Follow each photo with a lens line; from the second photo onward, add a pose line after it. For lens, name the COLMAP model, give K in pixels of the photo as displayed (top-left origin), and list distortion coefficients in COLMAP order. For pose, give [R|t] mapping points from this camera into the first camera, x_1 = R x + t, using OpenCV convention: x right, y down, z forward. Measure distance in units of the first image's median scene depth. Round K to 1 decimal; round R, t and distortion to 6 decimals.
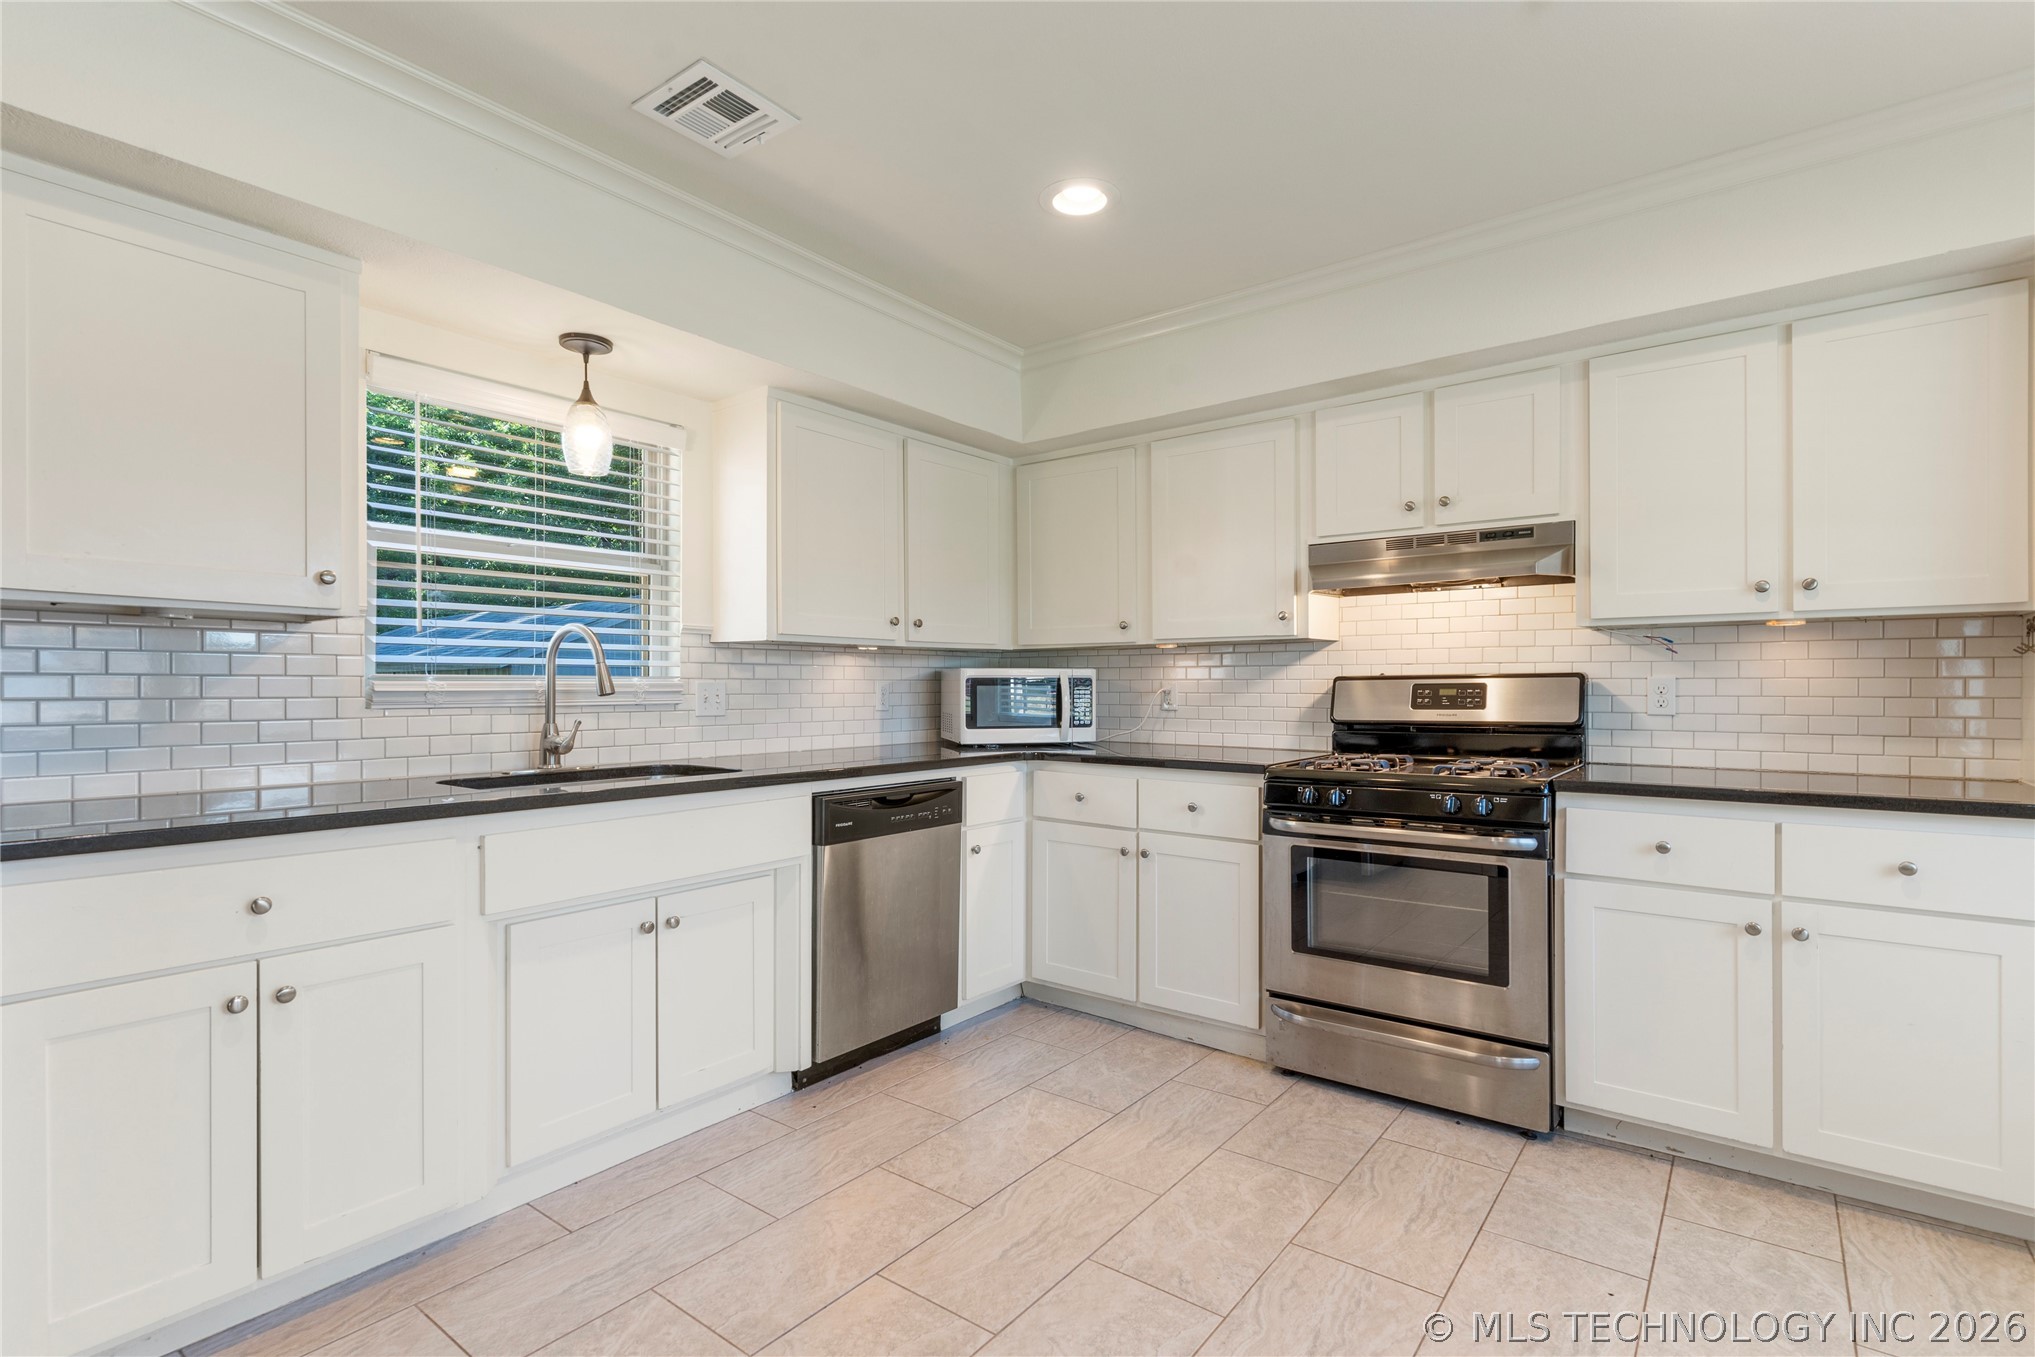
lens RADIAL K [[977.2, 0, 1020.2], [0, 977.2, 691.9], [0, 0, 1]] dist [0.003294, 0.000530]
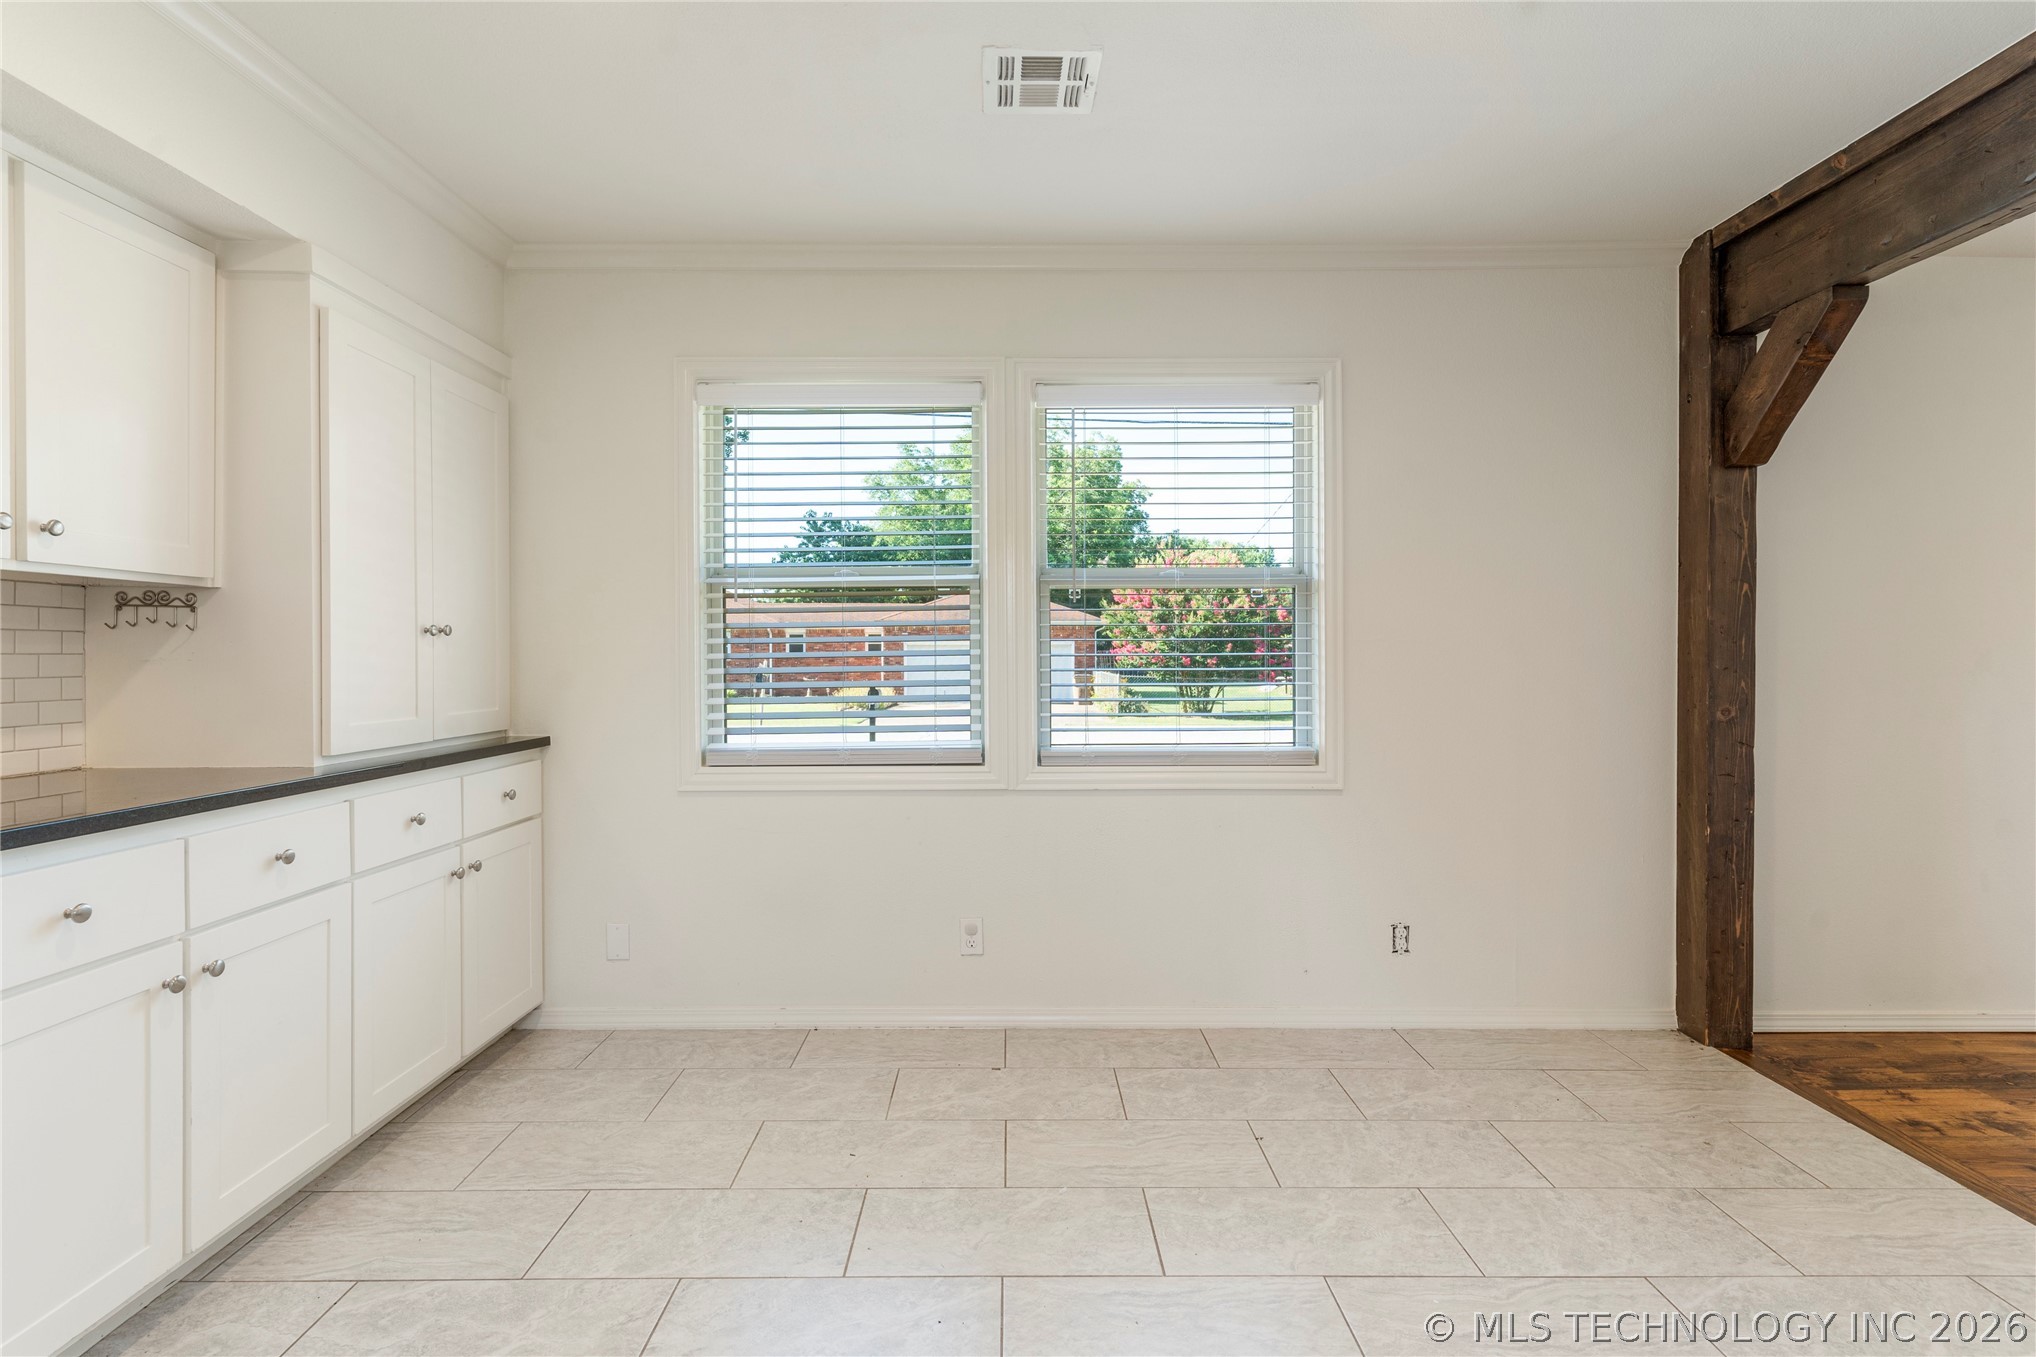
lens RADIAL K [[977.7, 0, 1014.6], [0, 977.7, 662.5], [0, 0, 1]] dist [0.003294, 0.000530]
pose [[-0.607190, -0.002984, 0.794551, -0.194267], [0.008529, 0.999911, 0.010272, -0.008016], [-0.794511, 0.013014, -0.607110, 0.730249]]
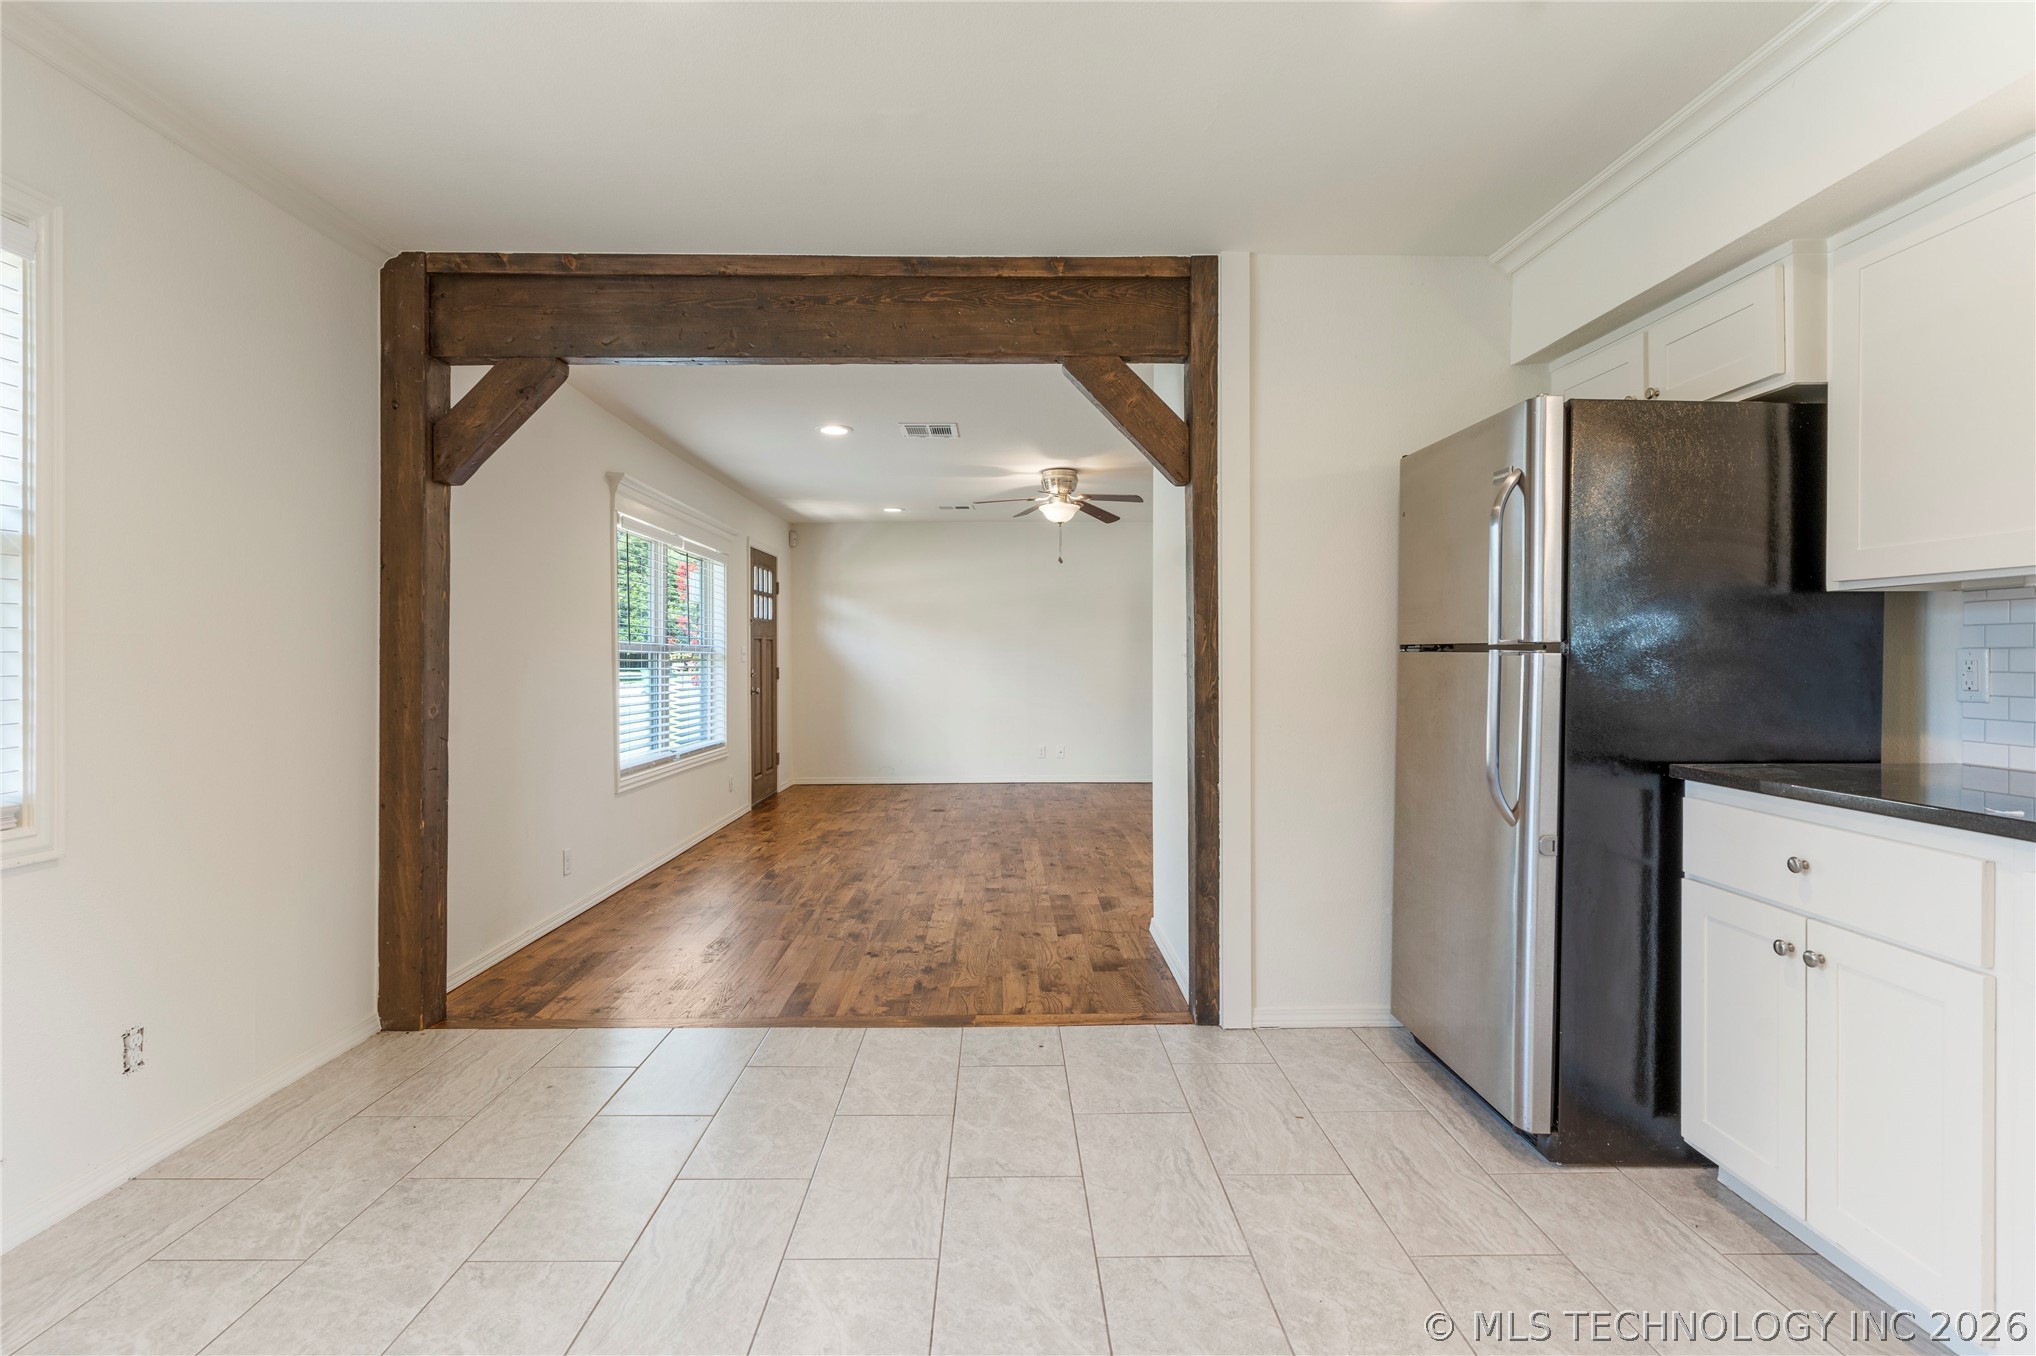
lens RADIAL K [[977.7, 0, 1015.9], [0, 977.7, 661.3], [0, 0, 1]] dist [0.003294, 0.000530]
pose [[-0.789961, 0.001357, -0.613155, 0.323121], [-0.004215, 0.999962, 0.007644, -0.004840], [0.613142, 0.008623, -0.789925, 0.778248]]
